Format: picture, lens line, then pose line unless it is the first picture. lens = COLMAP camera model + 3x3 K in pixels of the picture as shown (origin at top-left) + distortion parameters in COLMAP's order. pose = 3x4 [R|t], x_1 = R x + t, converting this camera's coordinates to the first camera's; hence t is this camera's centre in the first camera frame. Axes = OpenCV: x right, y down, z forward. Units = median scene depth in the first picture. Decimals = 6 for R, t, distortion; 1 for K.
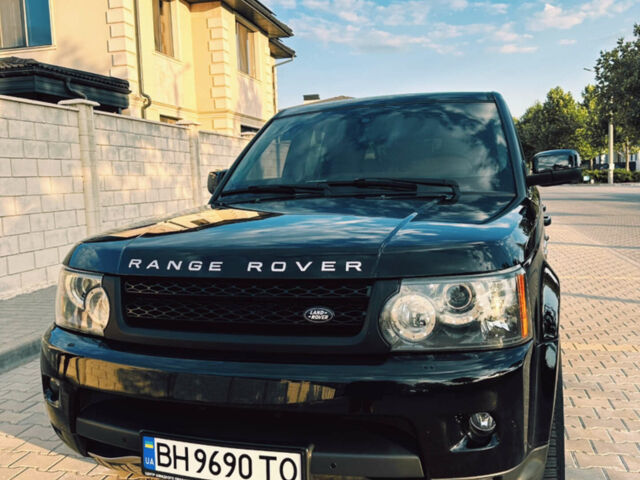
lens RADIAL K [[606.1, 0, 309.0], [0, 606.1, 222.0], [0, 0, 1]] dist [0.035343, 0.000000]
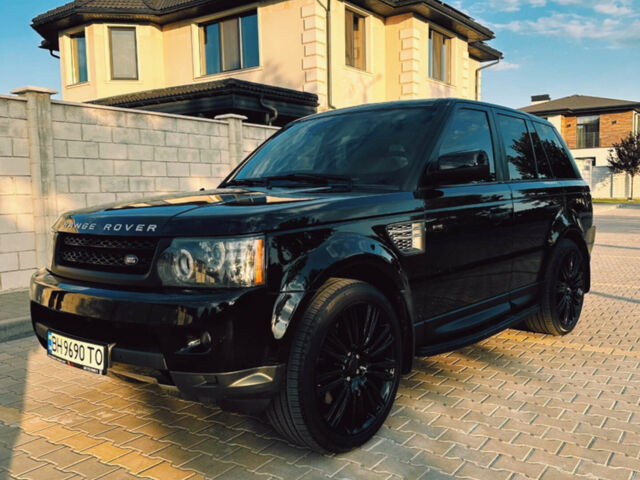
lens RADIAL K [[606.1, 0, 322.9], [0, 606.1, 249.0], [0, 0, 1]] dist [0.035343, 0.000000]
pose [[0.928113, 0.052425, -0.368590, 0.137944], [-0.041583, 0.998438, 0.037303, 0.007146], [0.369970, -0.019294, 0.928843, -0.028569]]
